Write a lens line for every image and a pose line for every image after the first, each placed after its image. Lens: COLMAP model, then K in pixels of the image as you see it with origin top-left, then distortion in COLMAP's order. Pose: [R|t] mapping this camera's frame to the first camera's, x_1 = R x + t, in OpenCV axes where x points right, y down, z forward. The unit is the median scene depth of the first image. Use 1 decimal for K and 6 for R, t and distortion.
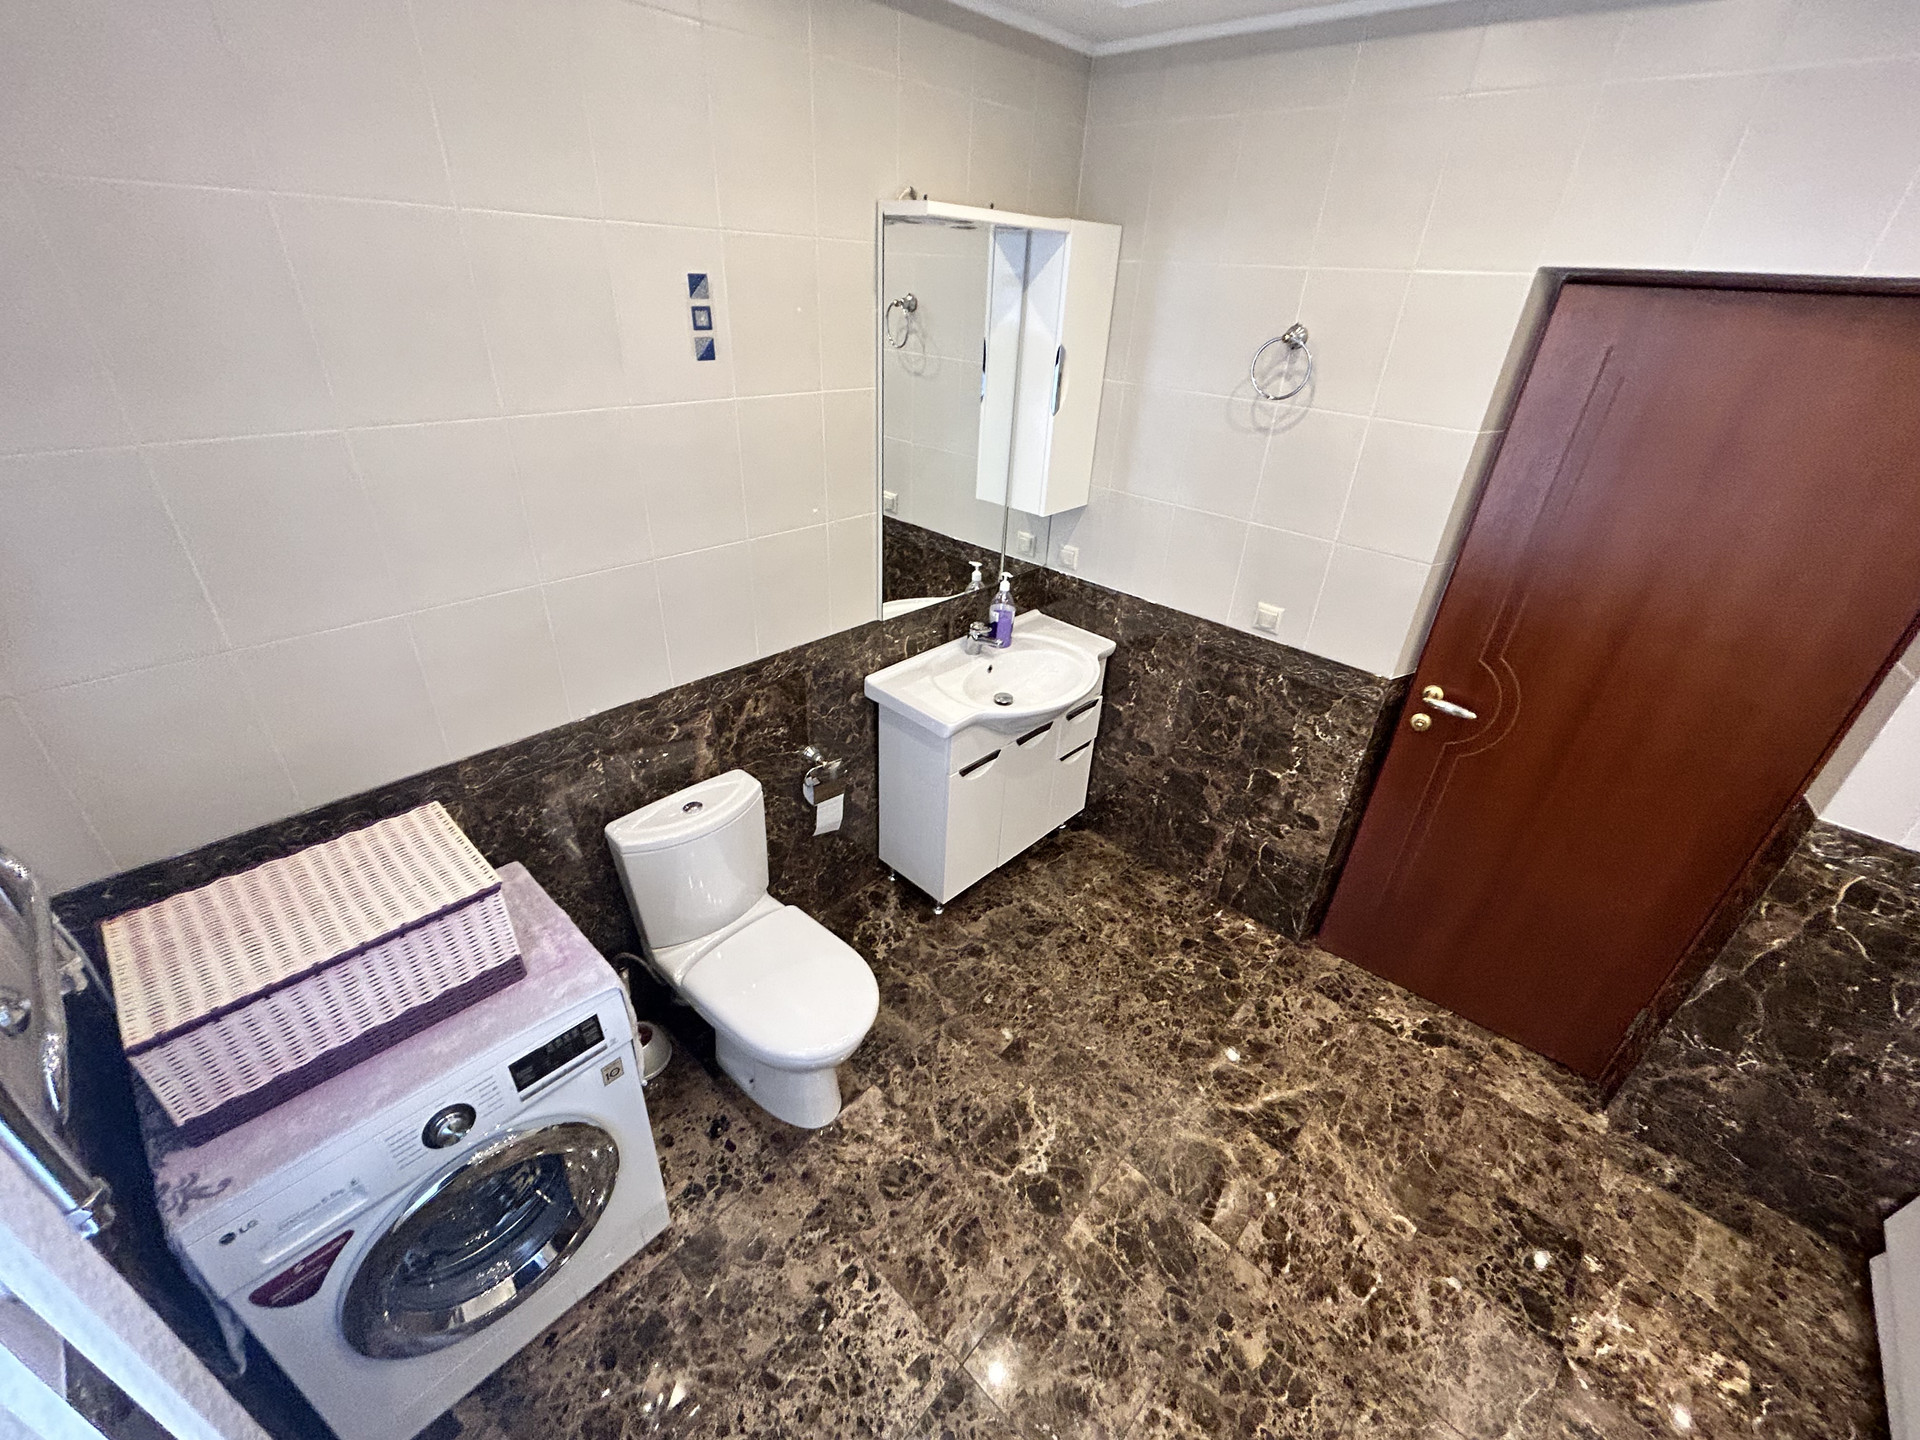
lens RADIAL K [[782.8, 0, 958.1], [0, 782.8, 715.1], [0, 0, 1]] dist [-0.003402, 0.002588]
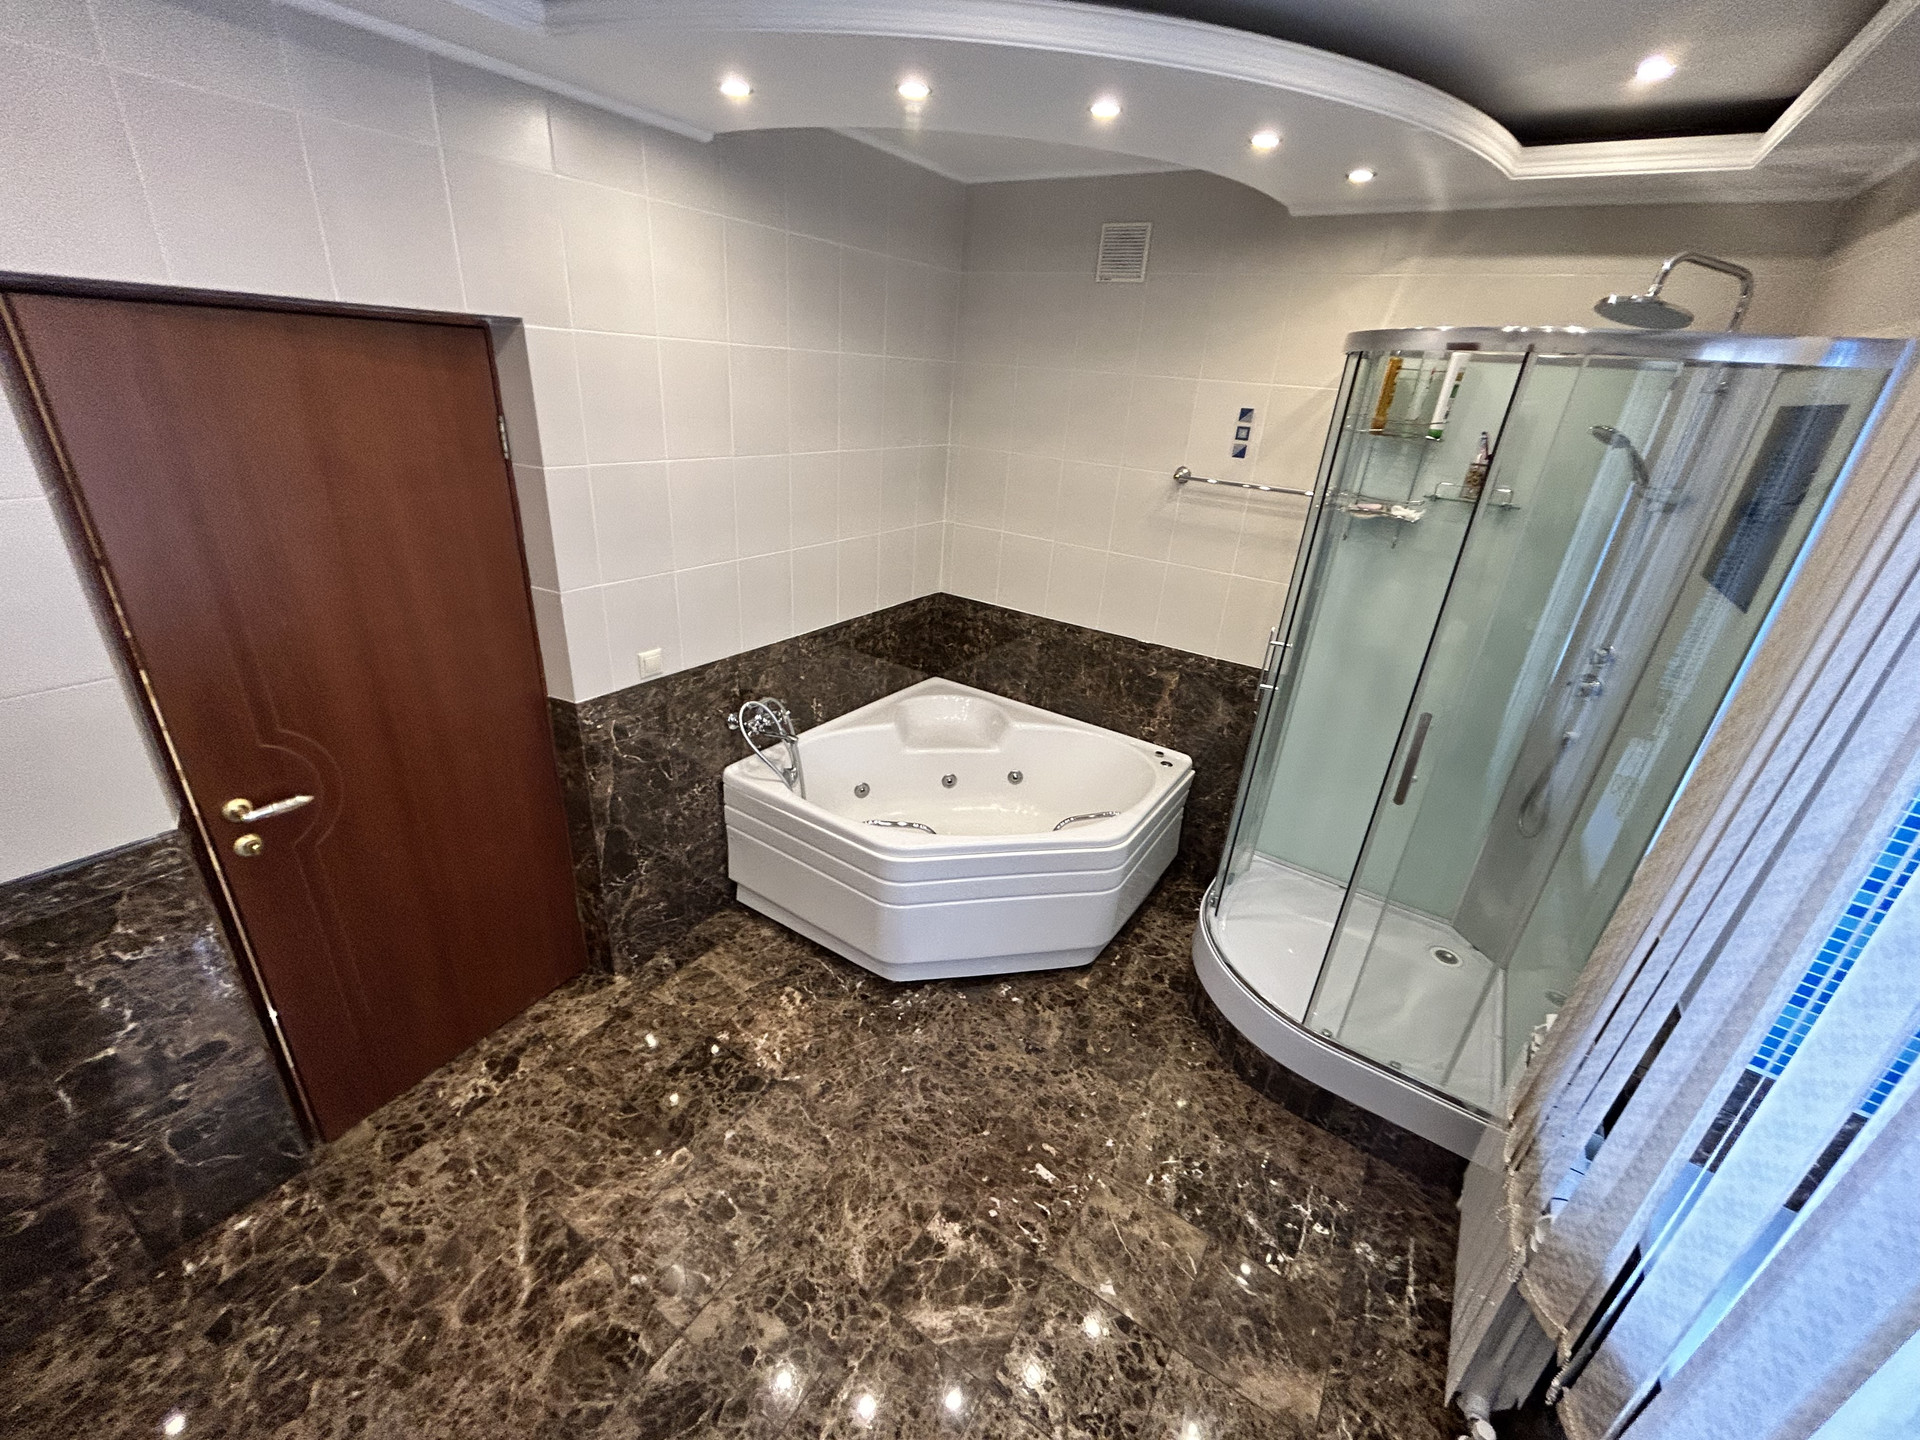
lens RADIAL K [[782.8, 0, 958.1], [0, 782.8, 715.1], [0, 0, 1]] dist [-0.003402, 0.002588]
pose [[-0.169277, -0.452889, 0.875350, -0.179147], [0.416302, 0.772187, 0.480020, -0.194805], [-0.893330, 0.445666, 0.057825, 0.290395]]
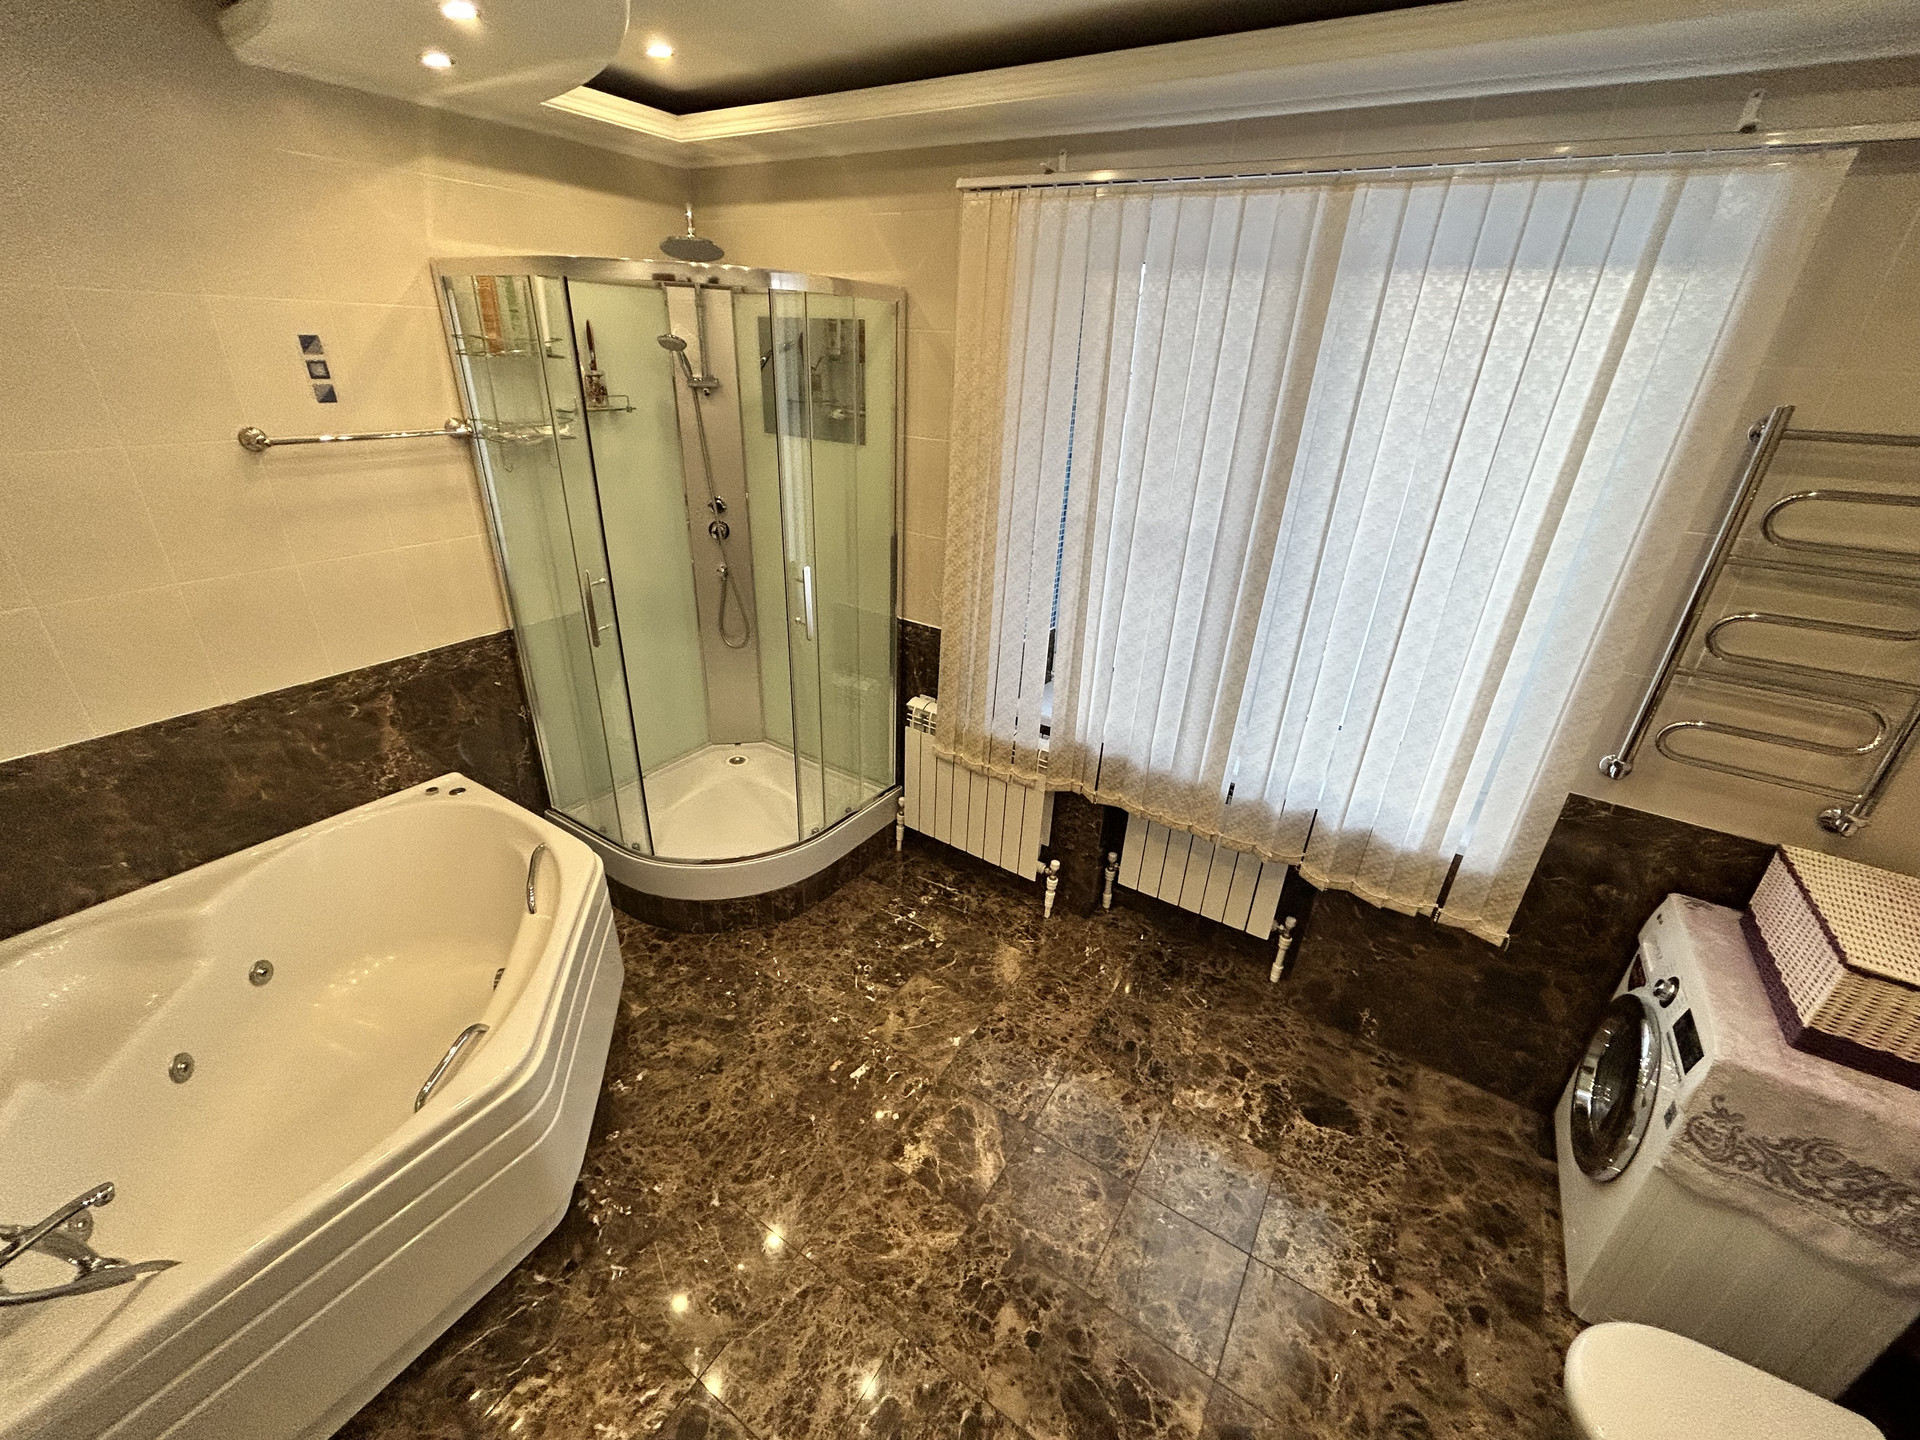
lens RADIAL K [[782.8, 0, 958.1], [0, 782.8, 715.1], [0, 0, 1]] dist [-0.003402, 0.002588]
pose [[-0.979926, -0.002322, -0.199350, 0.554531], [-0.164685, 0.572983, 0.802851, -0.426498], [0.112360, 0.819564, -0.561863, 0.770065]]
